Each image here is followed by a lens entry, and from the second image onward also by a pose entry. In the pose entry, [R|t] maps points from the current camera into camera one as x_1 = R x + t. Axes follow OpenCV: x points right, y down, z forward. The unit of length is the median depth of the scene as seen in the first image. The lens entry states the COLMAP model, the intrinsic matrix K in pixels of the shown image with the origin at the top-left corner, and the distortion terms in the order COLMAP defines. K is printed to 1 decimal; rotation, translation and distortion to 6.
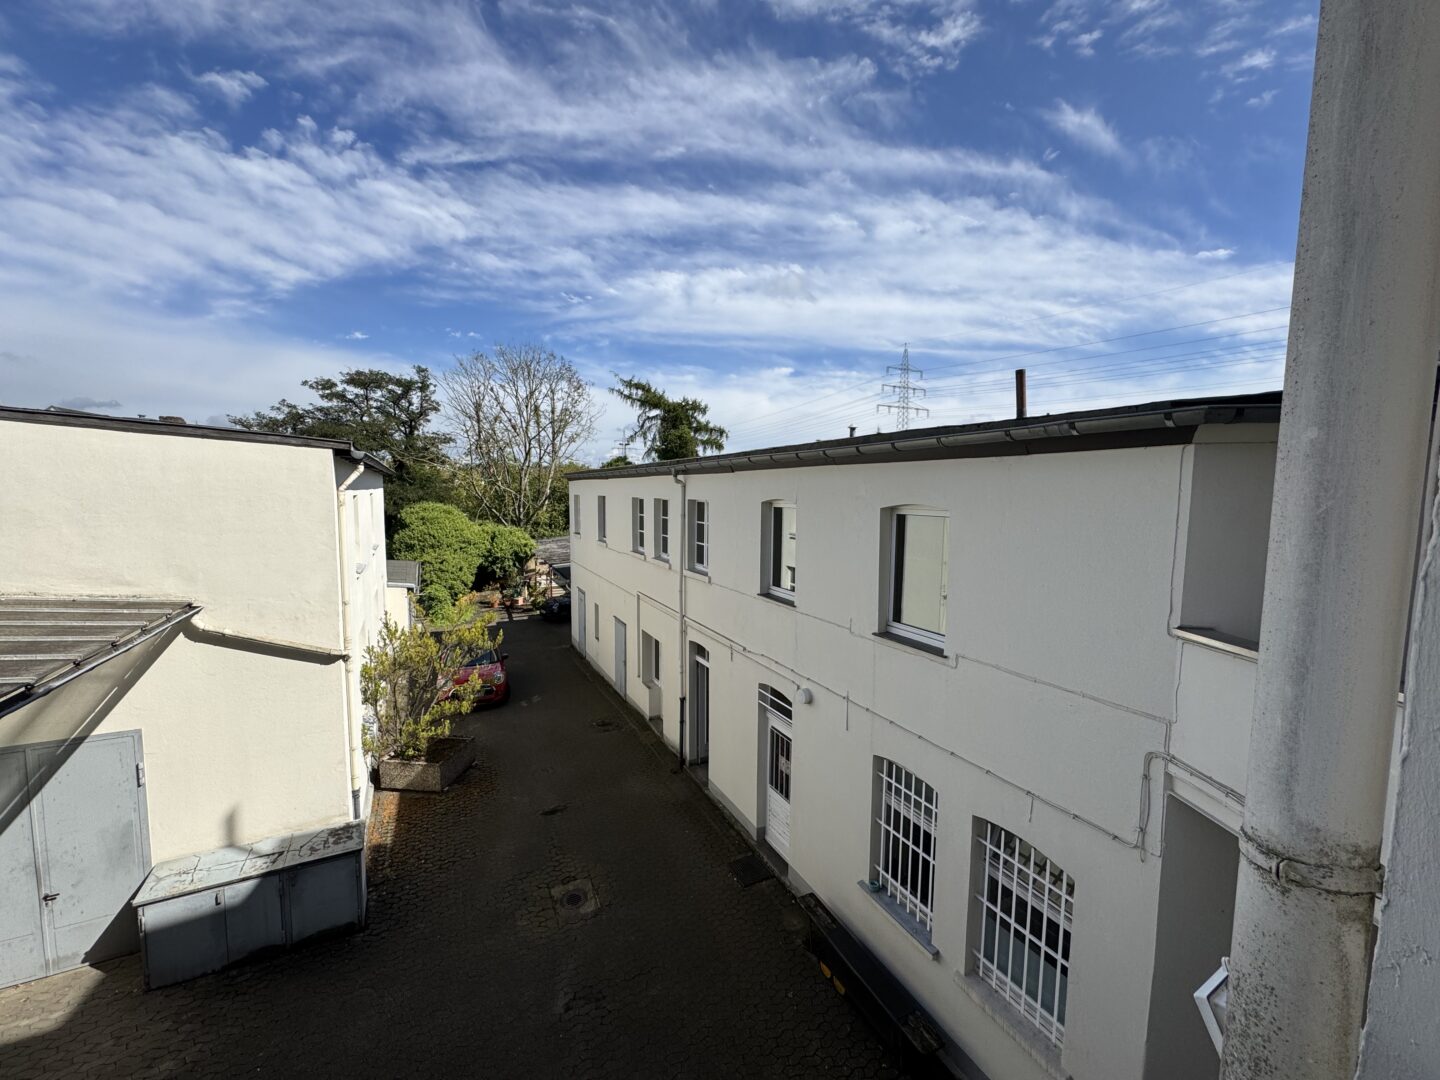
lens RADIAL K [[575.6, 0, 718.2], [0, 575.6, 539.9], [0, 0, 1]] dist [-0.000388, -0.000009]
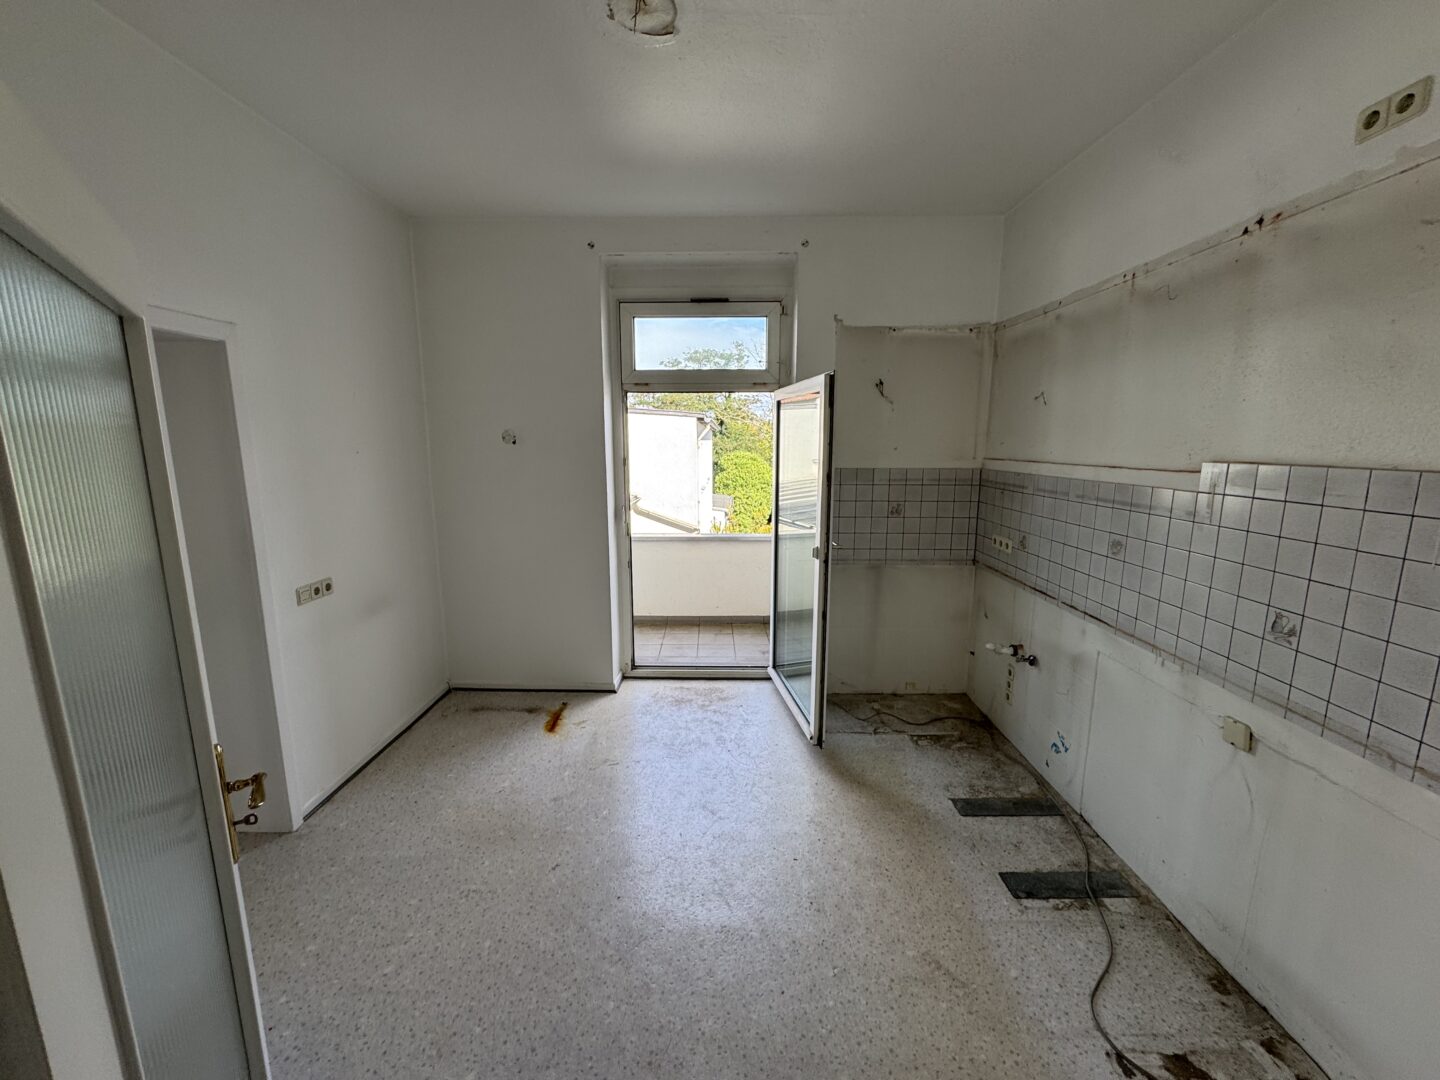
lens RADIAL K [[575.6, 0, 722.2], [0, 575.6, 539.2], [0, 0, 1]] dist [-0.000388, -0.000009]
pose [[0.880674, 0.071307, -0.468326, 0.079733], [-0.033232, 0.995470, 0.089078, 0.017098], [0.472556, -0.062886, 0.879054, -0.166018]]
